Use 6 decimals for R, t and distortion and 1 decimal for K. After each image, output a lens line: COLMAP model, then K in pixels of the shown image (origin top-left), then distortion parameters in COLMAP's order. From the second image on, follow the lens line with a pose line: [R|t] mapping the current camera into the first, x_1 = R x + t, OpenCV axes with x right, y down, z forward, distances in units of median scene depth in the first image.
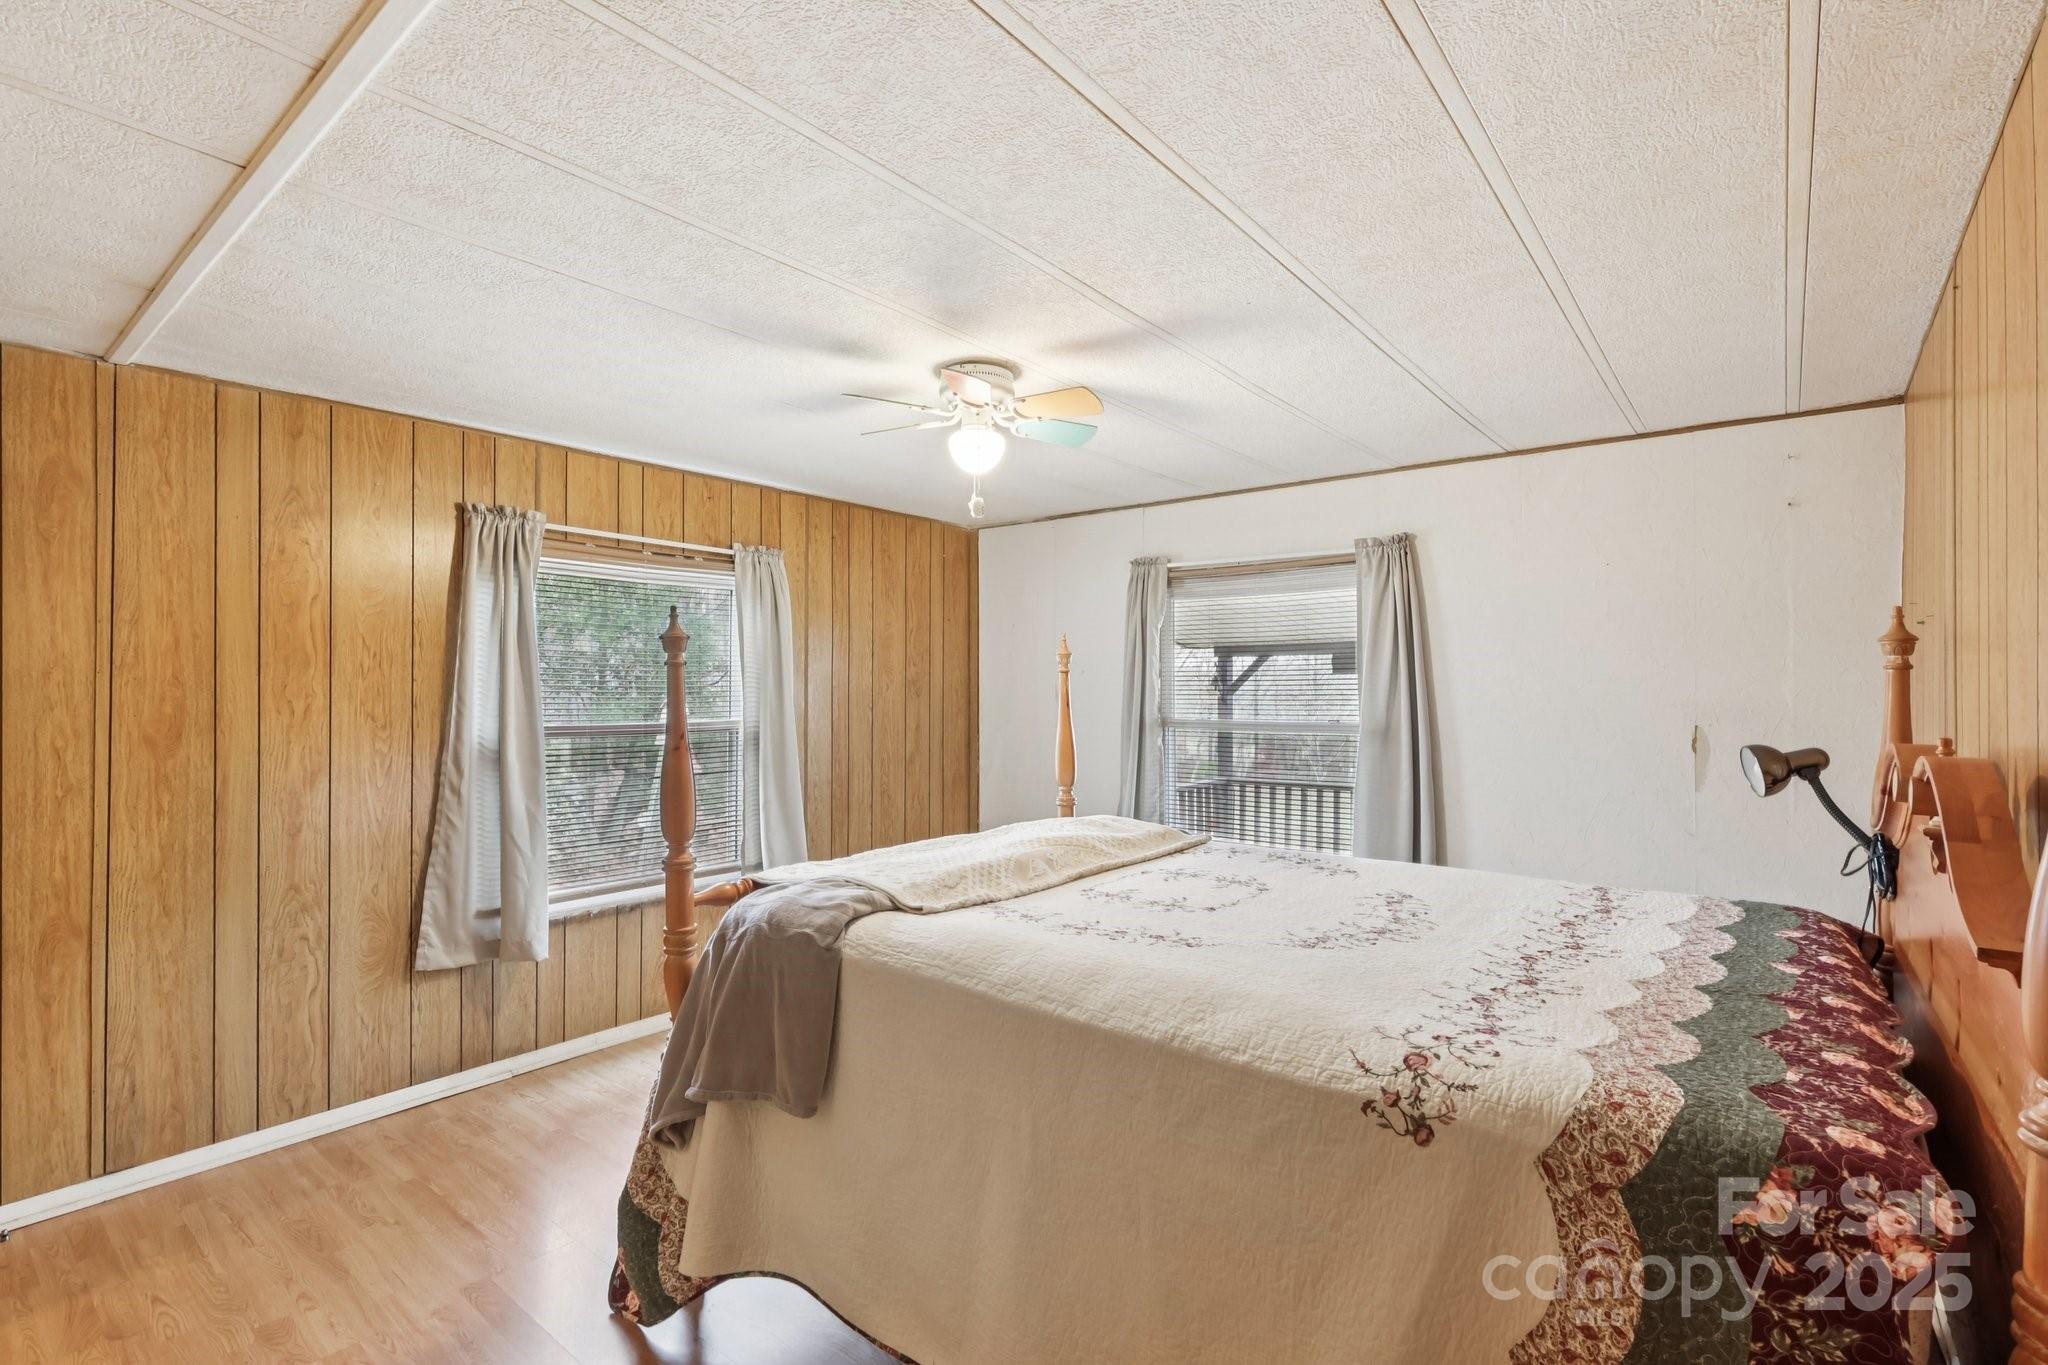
lens RADIAL K [[954.8, 0, 1028.7], [0, 954.8, 697.8], [0, 0, 1]] dist [-0.004273, 0.000463]
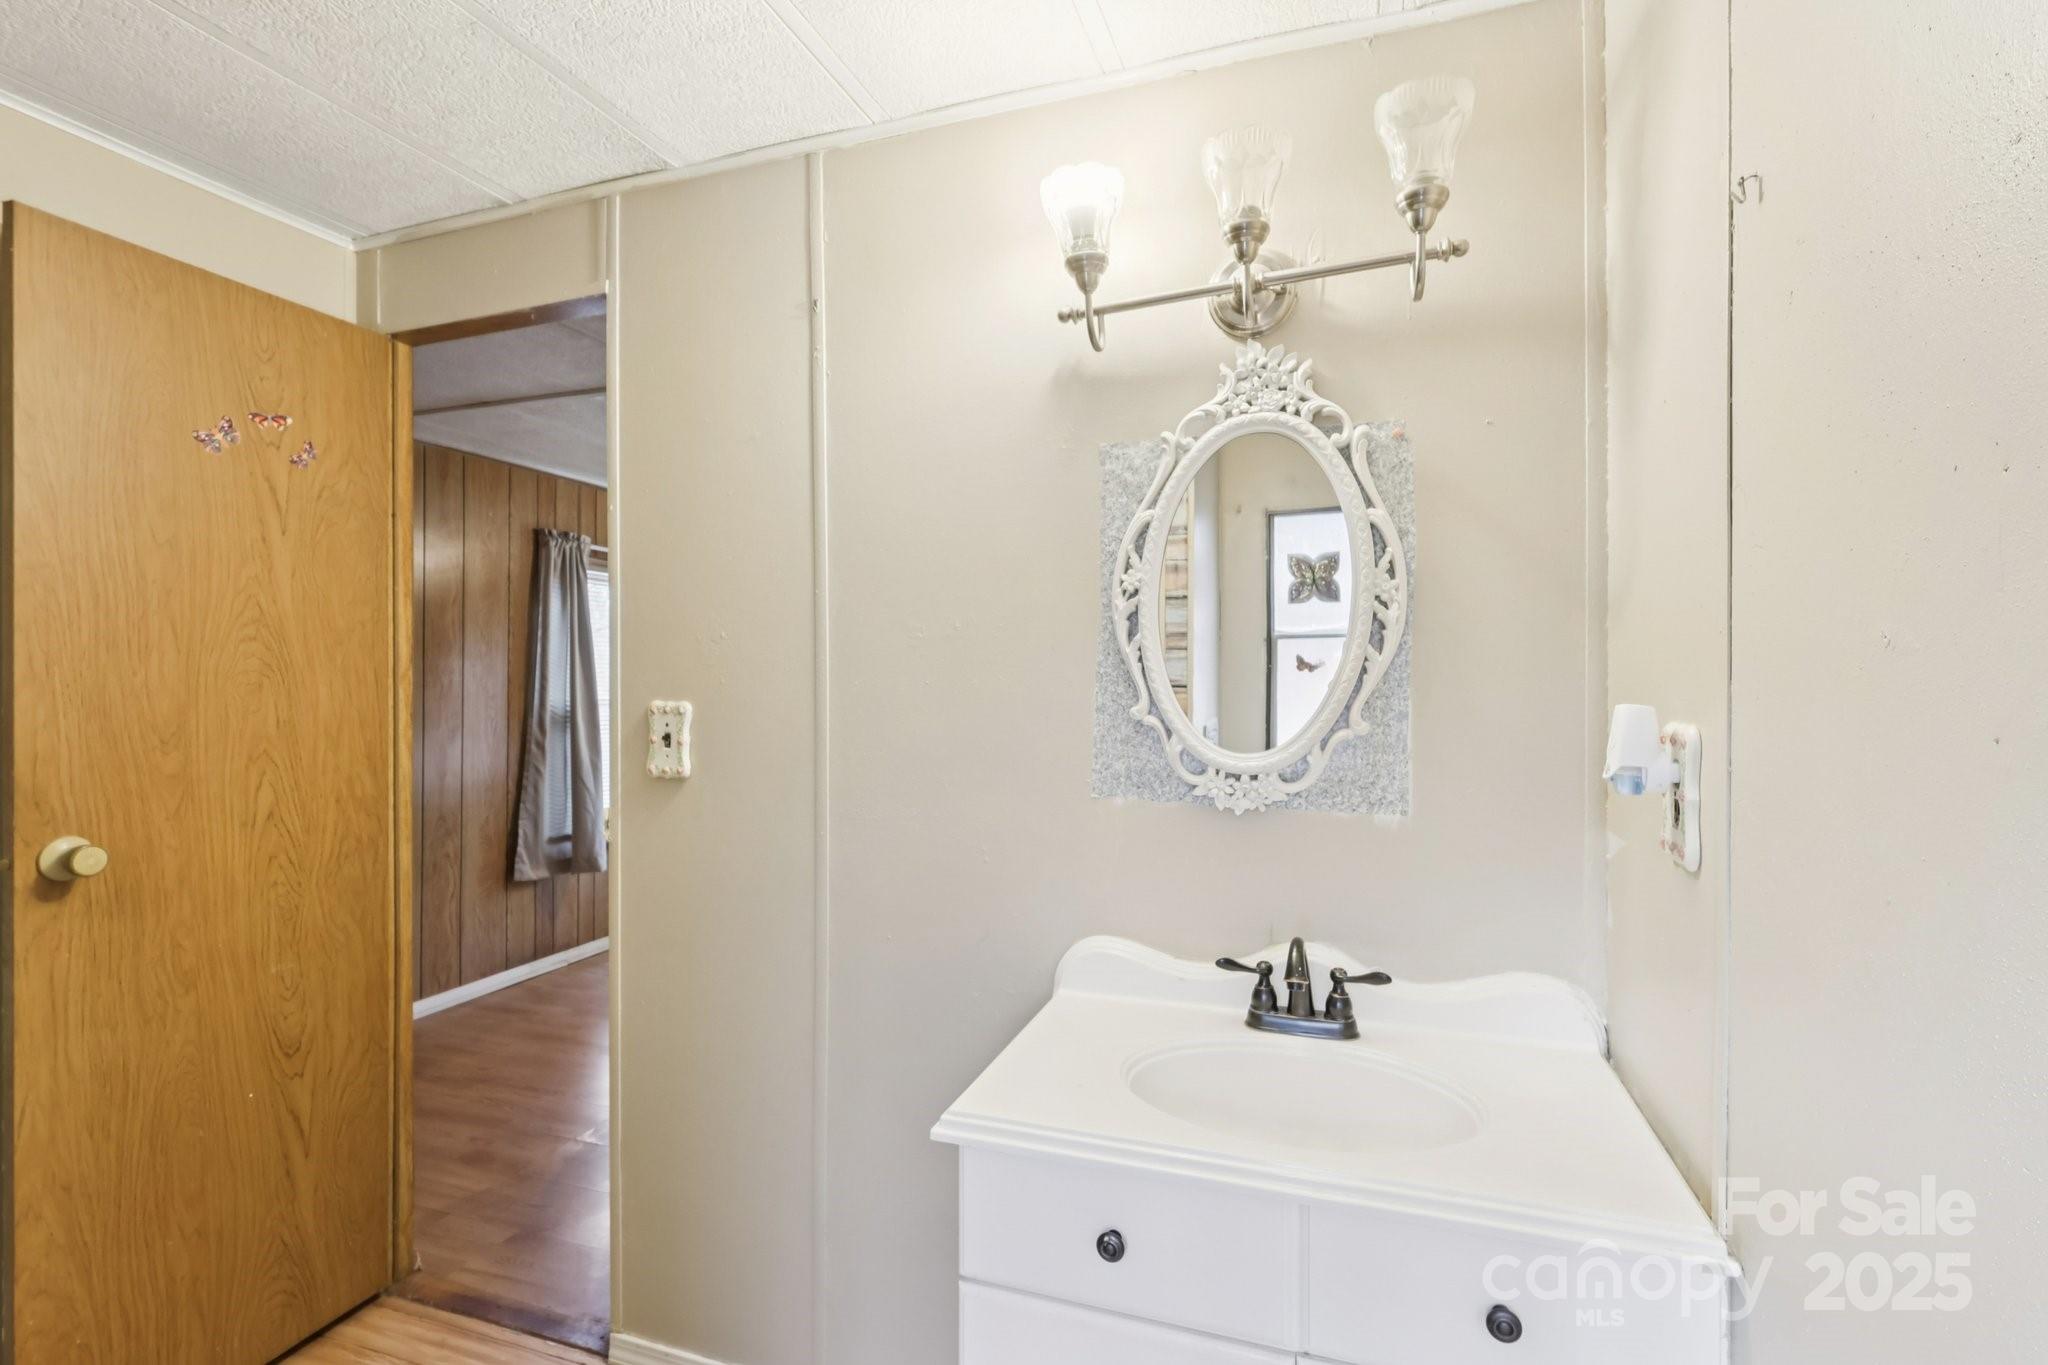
lens RADIAL K [[954.8, 0, 1024.4], [0, 954.8, 686.3], [0, 0, 1]] dist [-0.004273, 0.000463]
pose [[0.947511, 0.001268, 0.319721, -0.384414], [-0.001741, 0.999998, 0.001193, 0.011057], [-0.319718, -0.001687, 0.947511, -0.473385]]
